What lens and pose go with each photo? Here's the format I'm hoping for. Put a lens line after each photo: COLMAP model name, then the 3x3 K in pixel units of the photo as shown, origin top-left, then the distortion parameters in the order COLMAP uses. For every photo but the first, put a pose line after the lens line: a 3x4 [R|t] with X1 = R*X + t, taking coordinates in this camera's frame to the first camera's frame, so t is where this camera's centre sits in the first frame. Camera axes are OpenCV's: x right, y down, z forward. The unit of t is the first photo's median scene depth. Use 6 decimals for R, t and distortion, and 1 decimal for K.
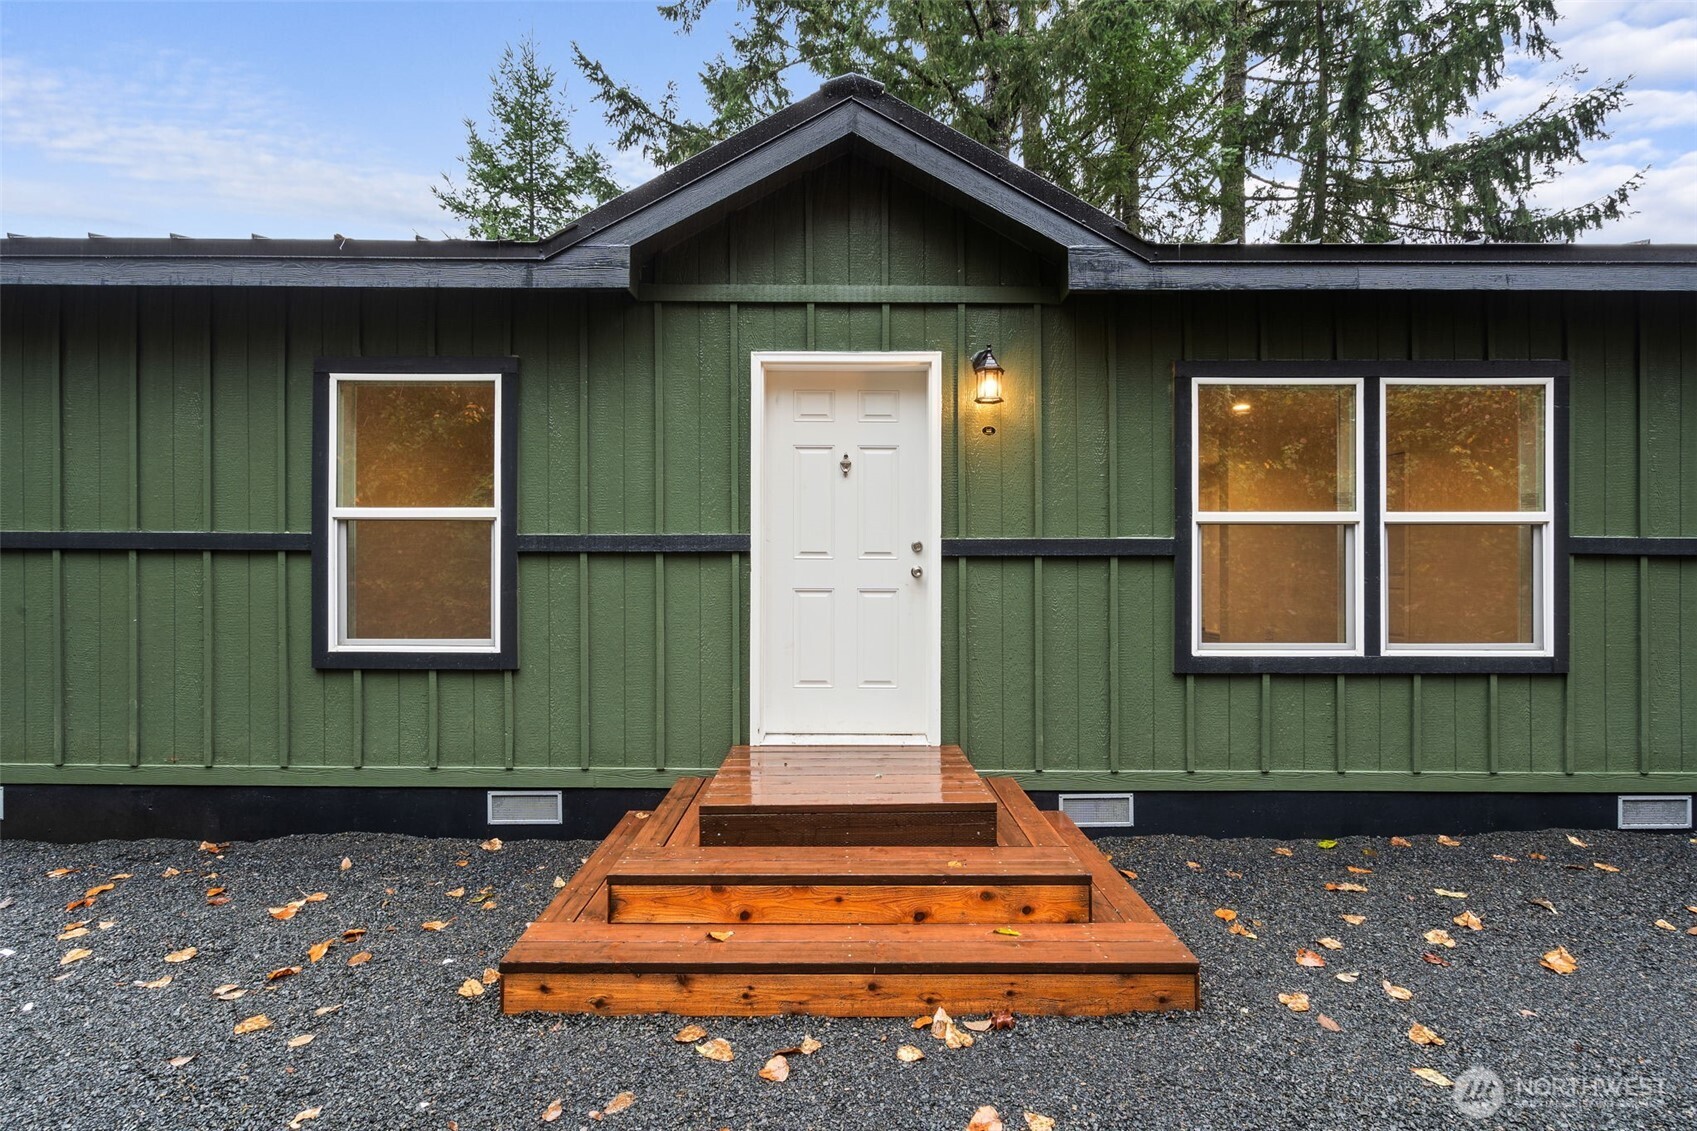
lens RADIAL K [[1083.7, 0, 847.2], [0, 1083.7, 595.0], [0, 0, 1]] dist [0.002079, 0.000104]
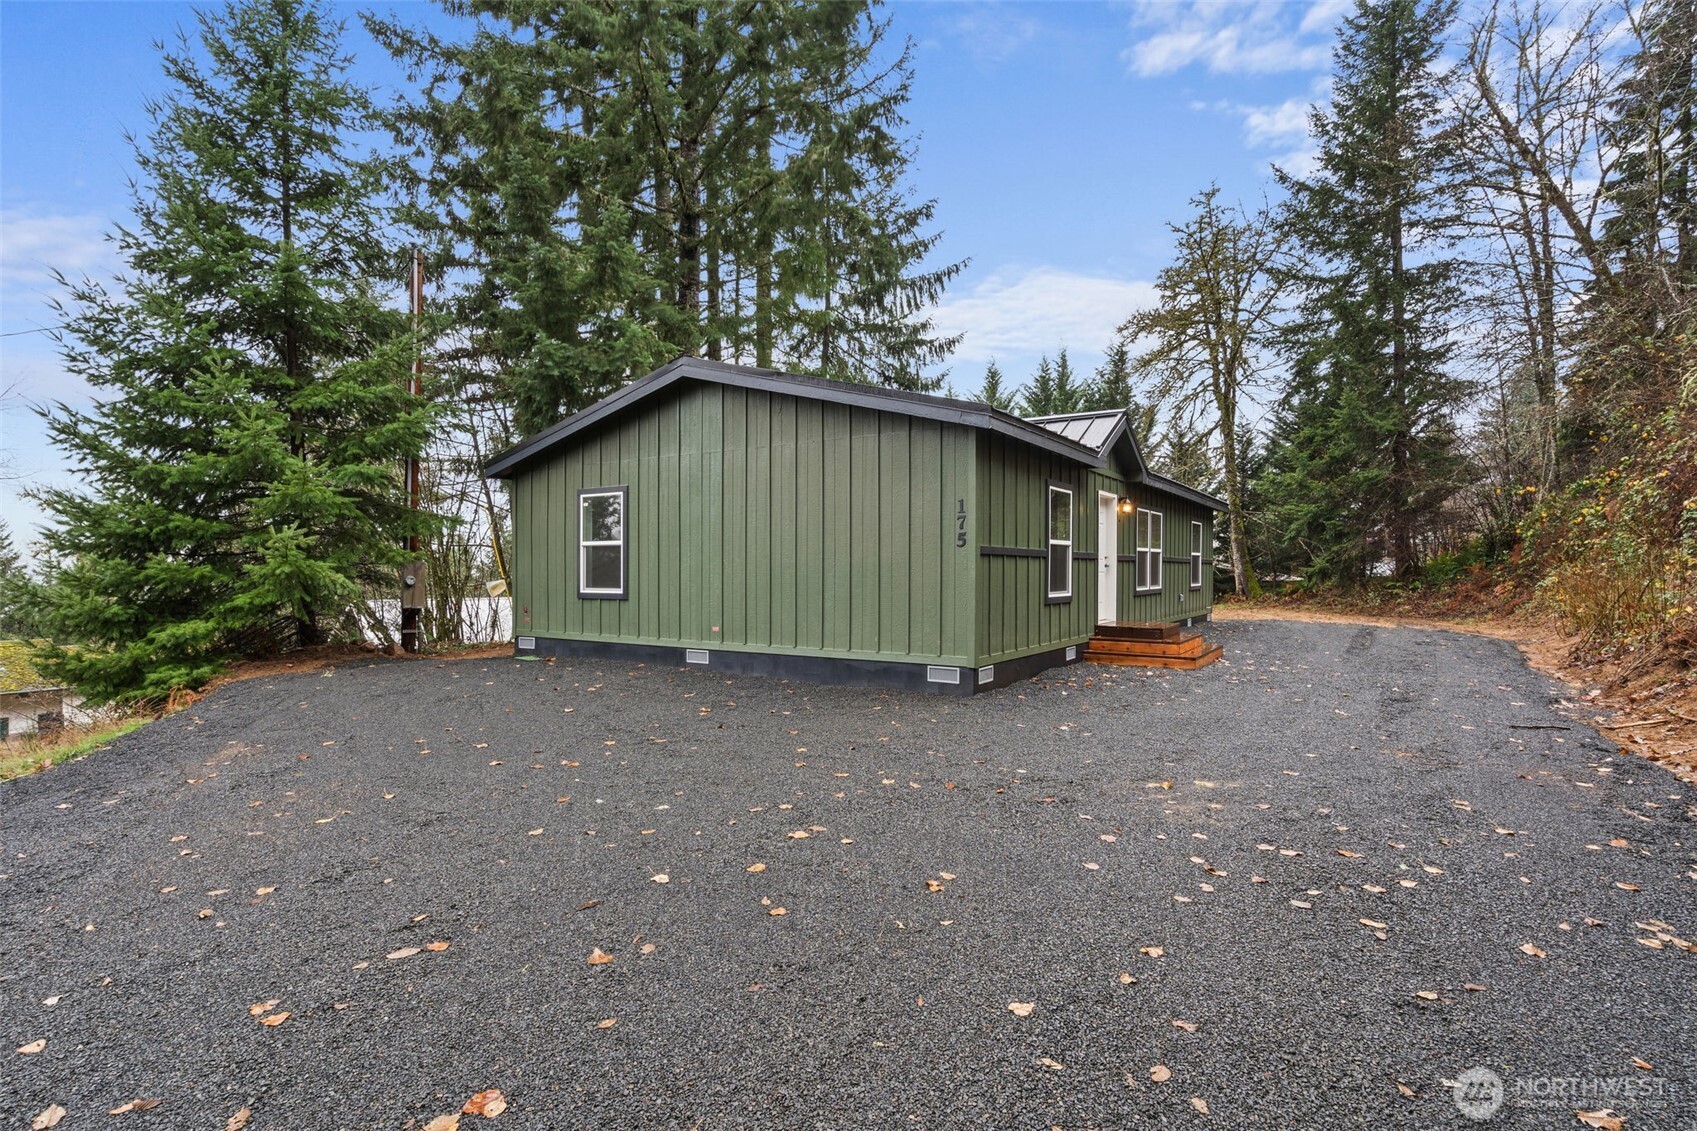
lens RADIAL K [[890.5, 0, 826.0], [0, 890.5, 563.8], [0, 0, 1]] dist [0.005048, 0.001814]
pose [[0.535094, 0.001726, 0.844791, -2.439813], [-0.001036, 0.999999, -0.001387, -0.021130], [-0.844792, -0.000133, 0.535095, 0.319741]]
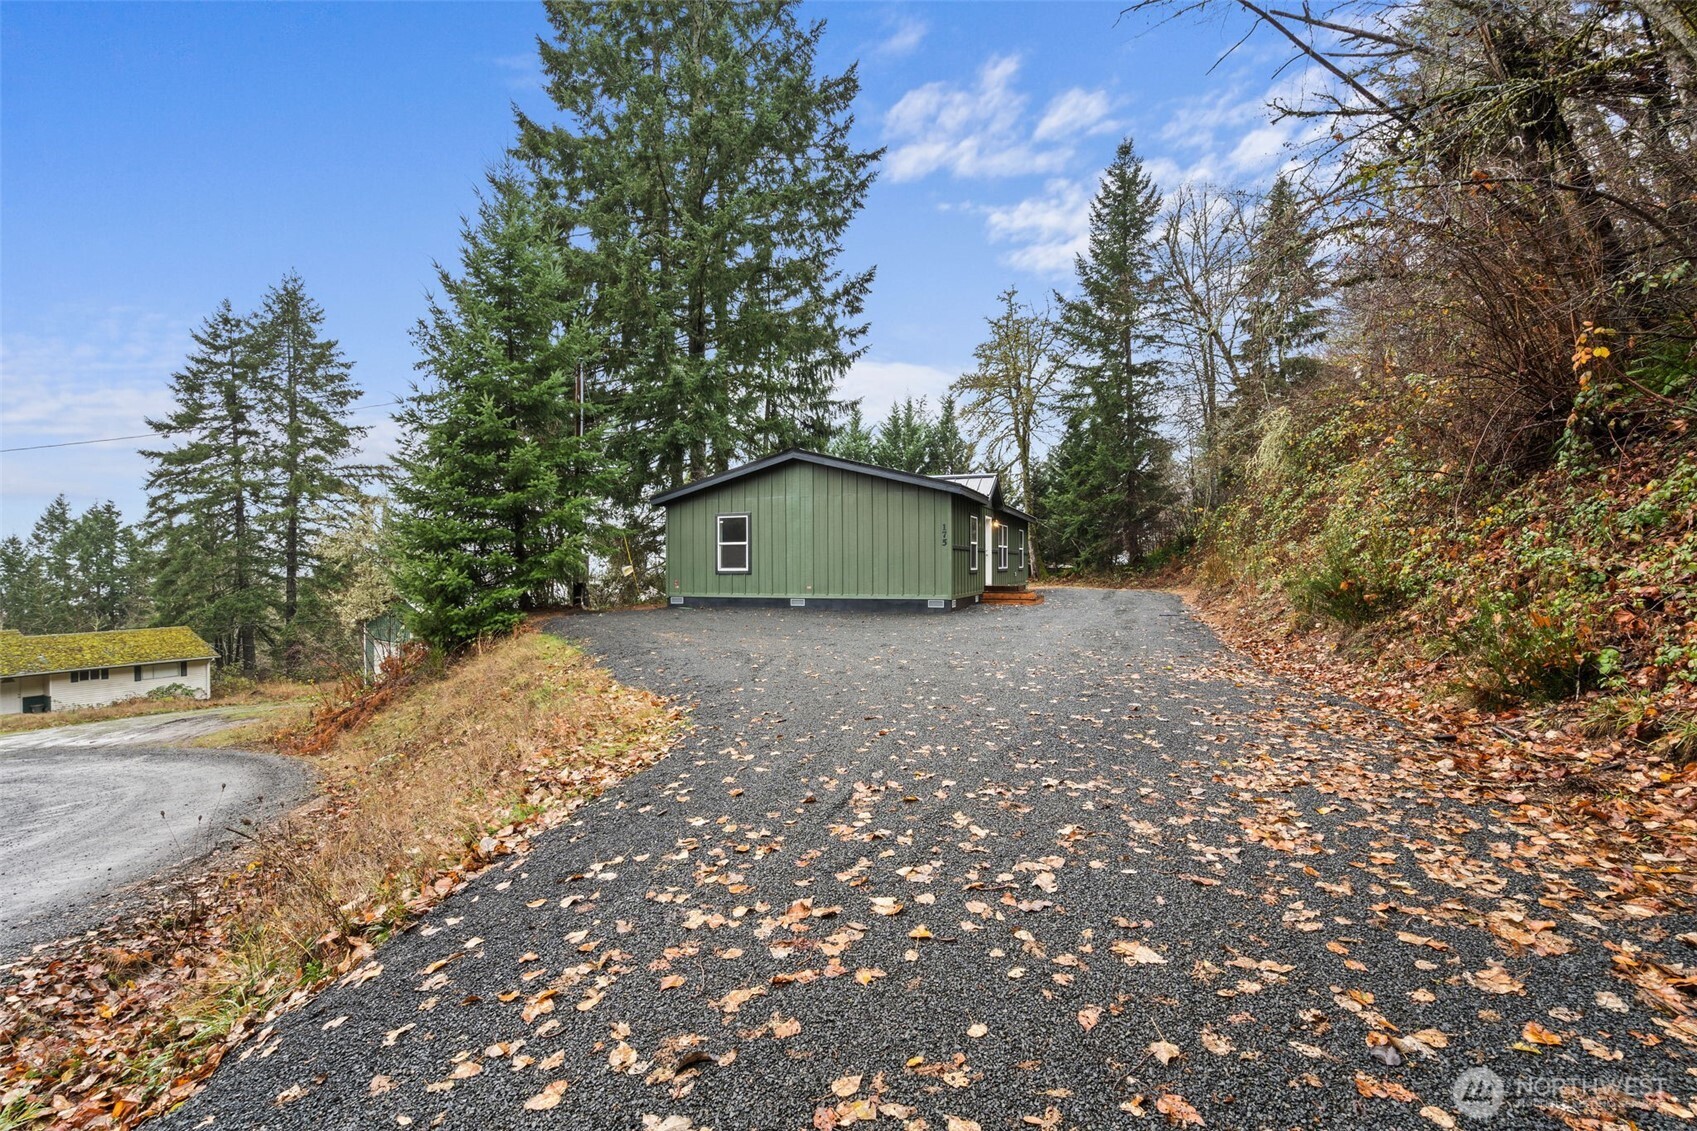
lens RADIAL K [[796.5, 0, 850.1], [0, 796.5, 545.9], [0, 0, 1]] dist [0.001331, 0.000153]
pose [[0.334397, 0.014665, 0.942318, -3.935490], [0.003952, 0.999848, -0.016963, -0.002034], [-0.942424, 0.009397, 0.334289, 0.269151]]
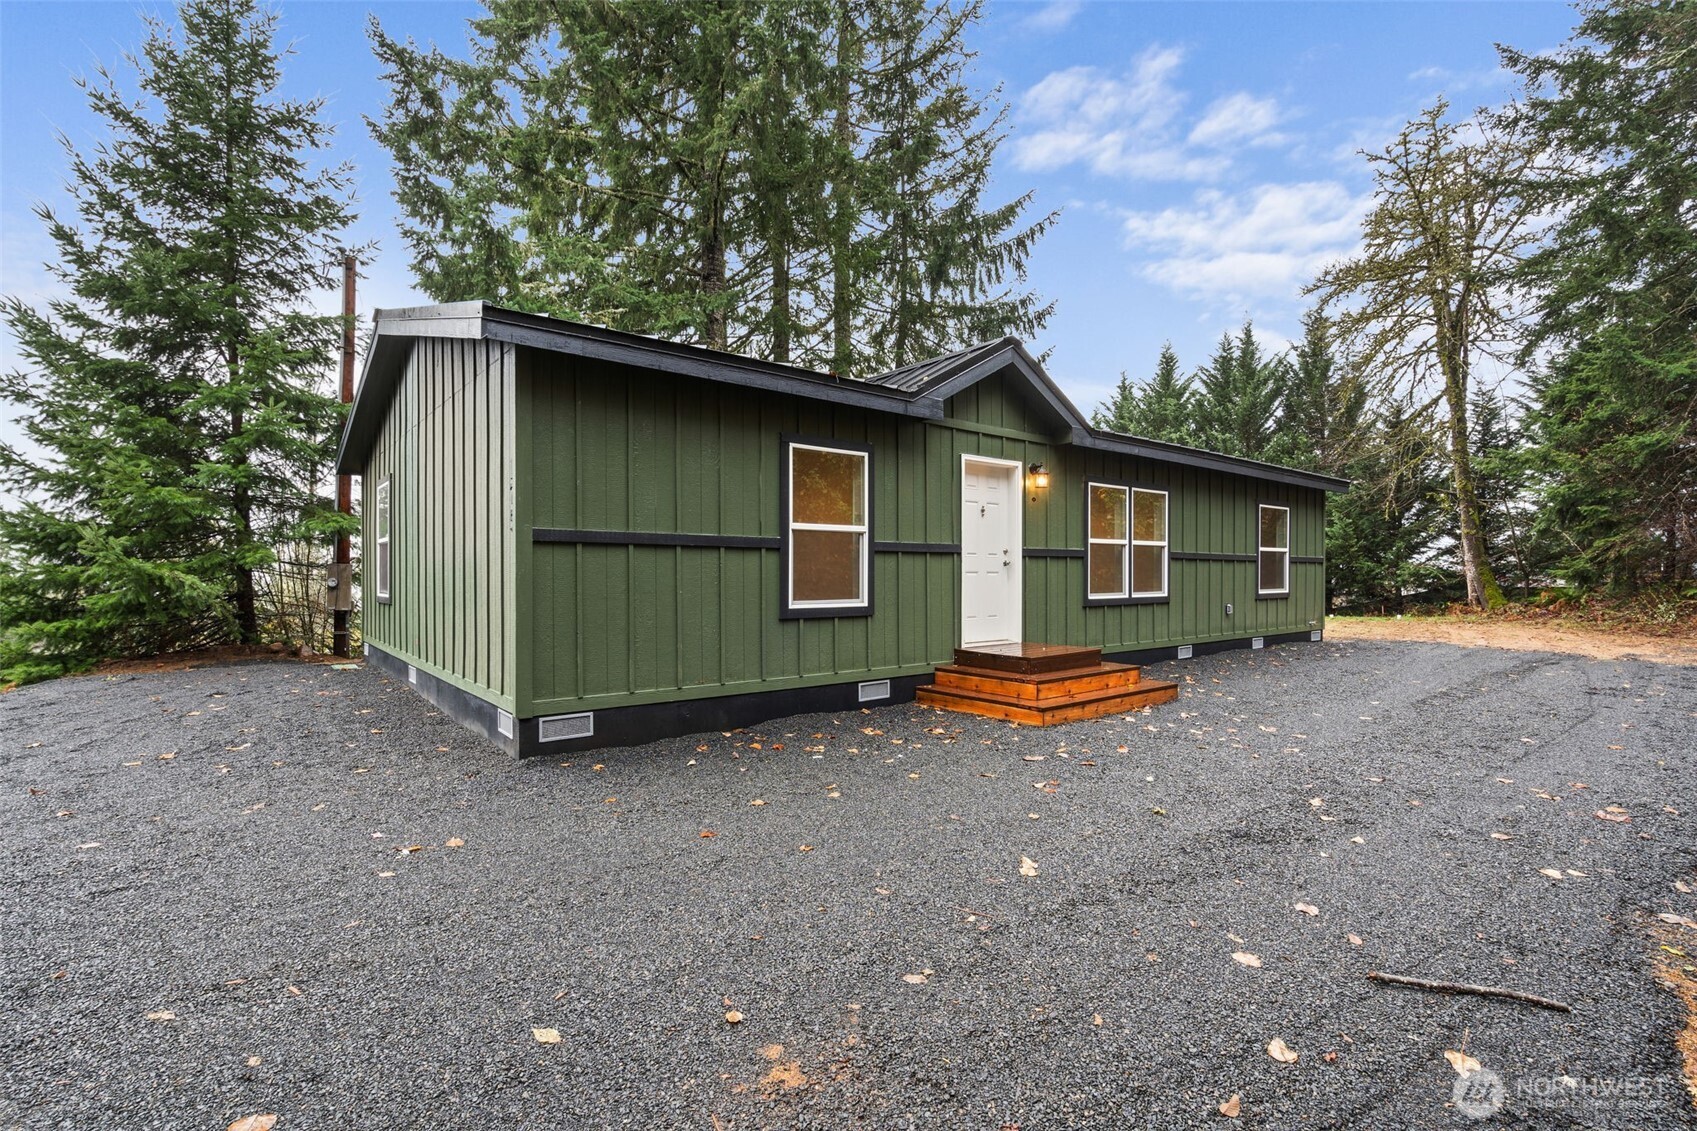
lens RADIAL K [[816.9, 0, 798.9], [0, 816.9, 569.9], [0, 0, 1]] dist [0.002180, -0.000198]
pose [[0.775896, 0.000054, 0.630861, -1.263863], [0.001199, 0.999998, -0.001560, -0.005655], [-0.630860, 0.001967, 0.775894, 0.010908]]
